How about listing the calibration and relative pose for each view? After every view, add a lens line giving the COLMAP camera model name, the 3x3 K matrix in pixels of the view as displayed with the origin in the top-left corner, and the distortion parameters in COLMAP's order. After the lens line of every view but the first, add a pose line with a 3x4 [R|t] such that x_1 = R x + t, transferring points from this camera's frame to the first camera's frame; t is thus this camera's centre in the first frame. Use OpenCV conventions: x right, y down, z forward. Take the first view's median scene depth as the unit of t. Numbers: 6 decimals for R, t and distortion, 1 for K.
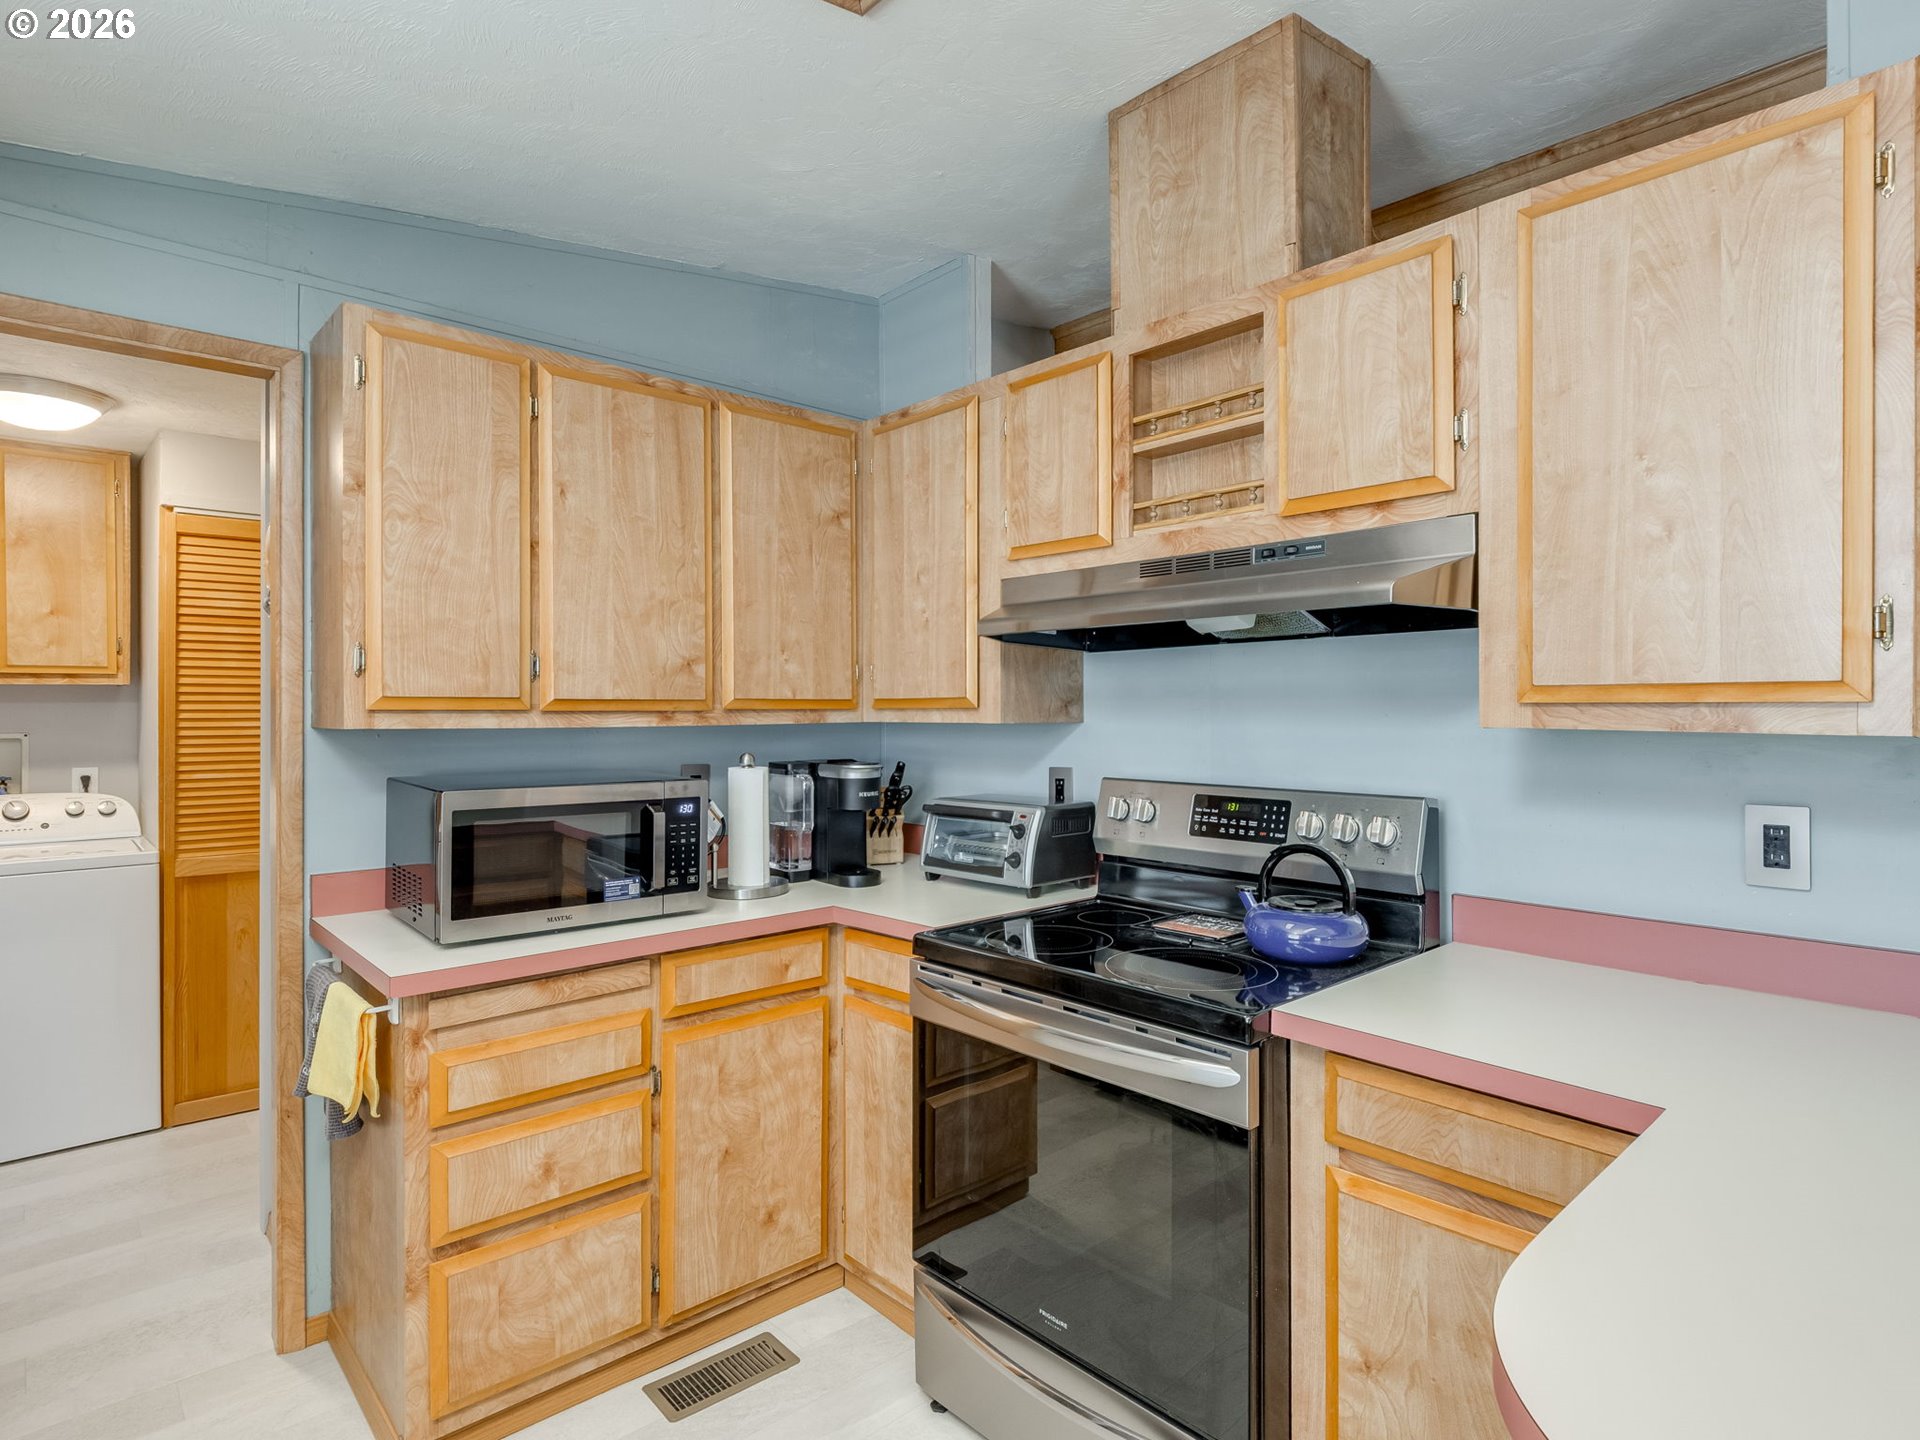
lens RADIAL K [[1019.0, 0, 960.5], [0, 1019.0, 711.0], [0, 0, 1]] dist [-0.000191, -0.002971]
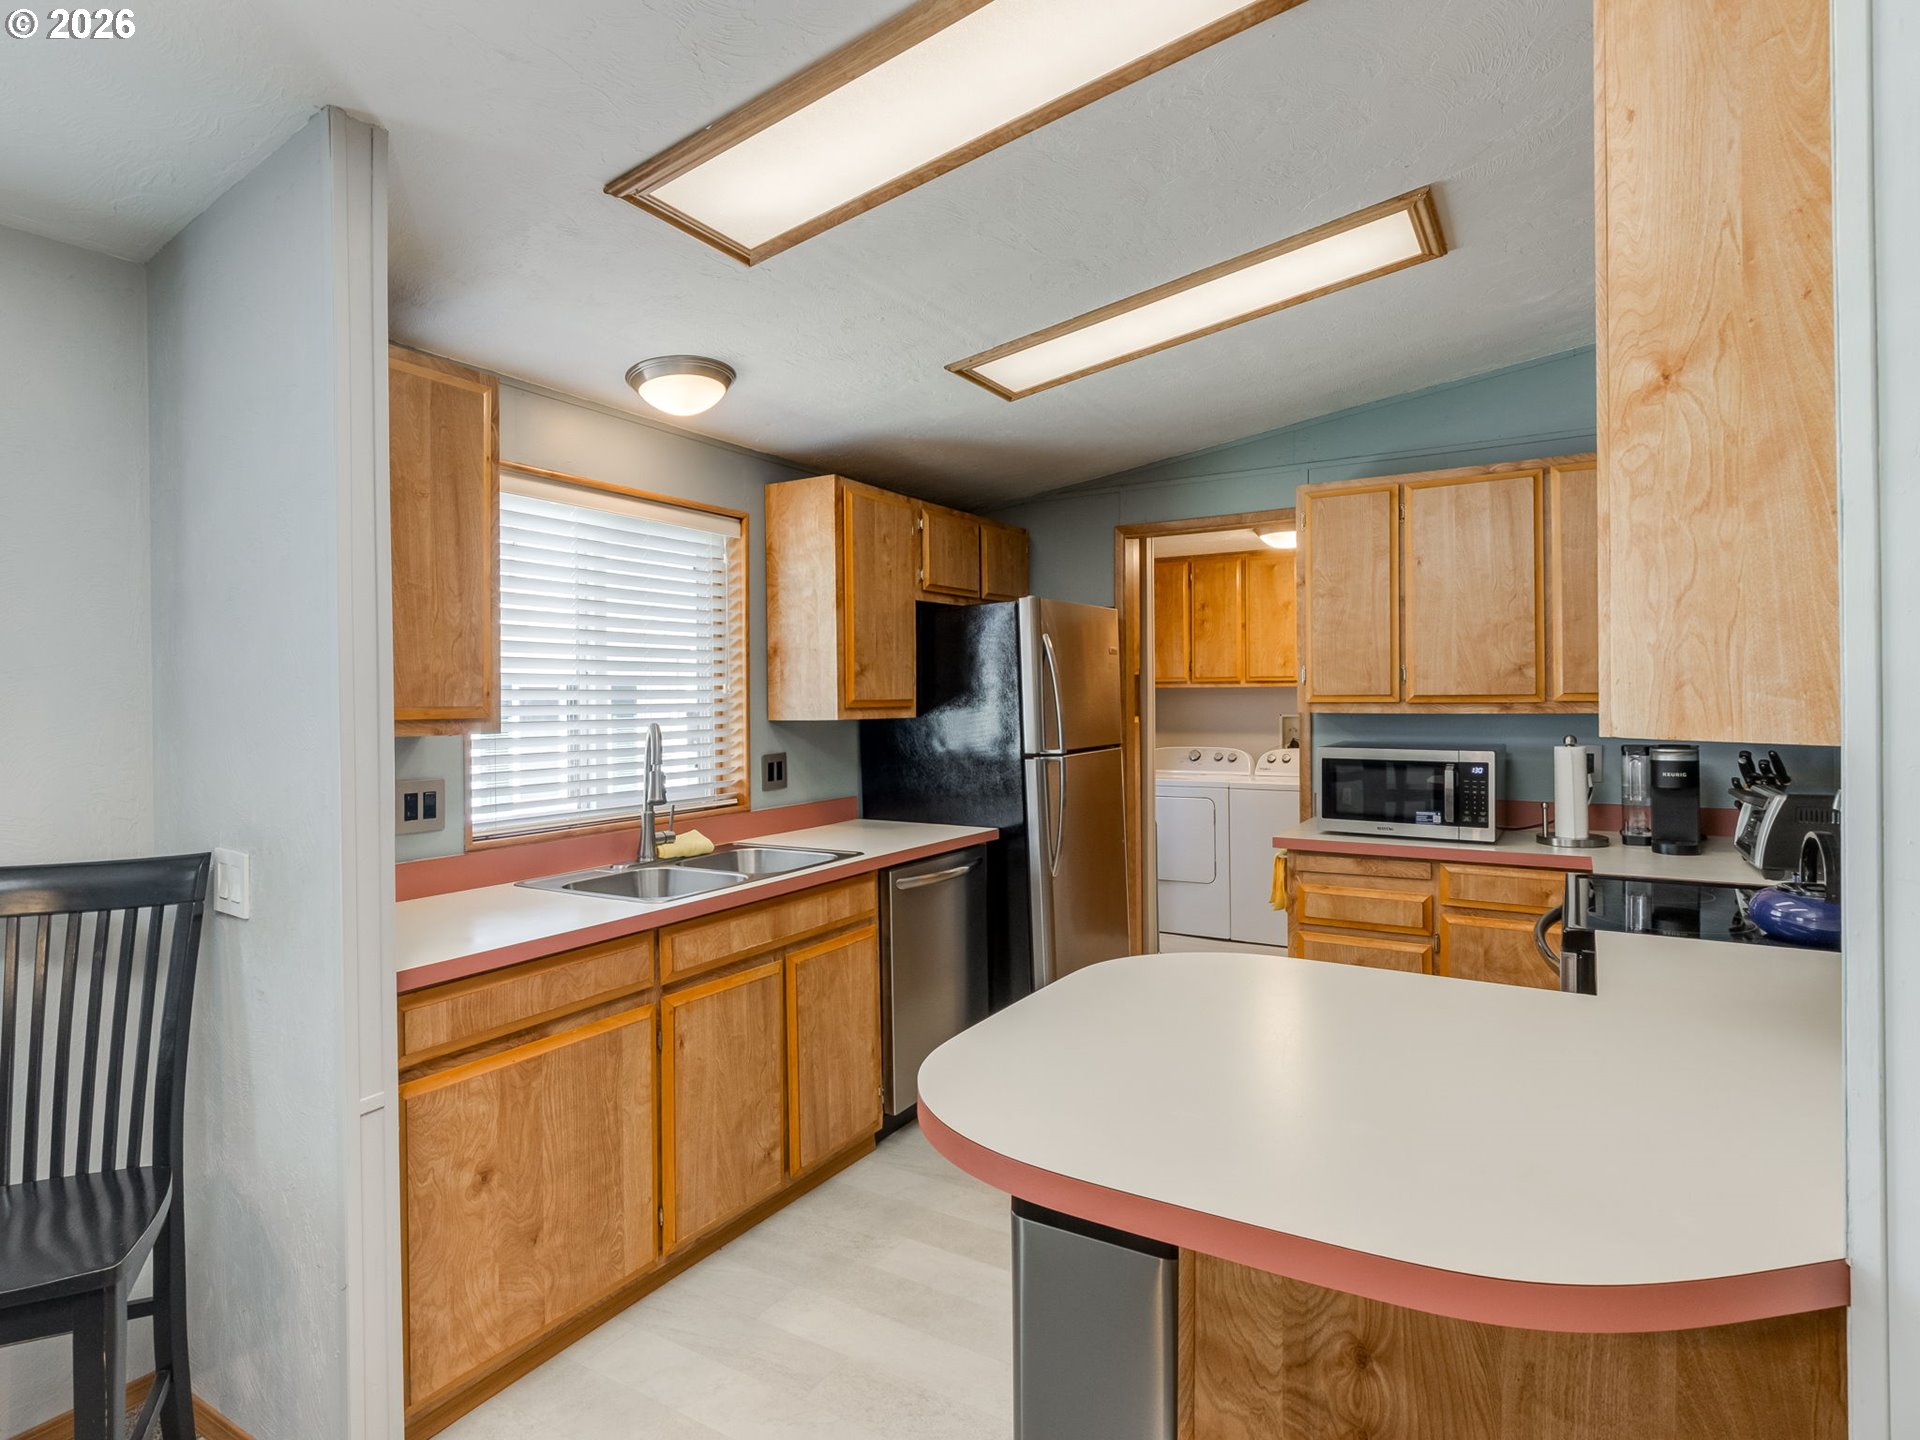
lens RADIAL K [[1012.5, 0, 953.3], [0, 1012.5, 700.7], [0, 0, 1]] dist [-0.002655, -0.002506]
pose [[0.270532, -0.000476, -0.962711, 0.894785], [0.004835, 0.999988, 0.000865, -0.007908], [0.962699, -0.004889, 0.270531, -0.106091]]
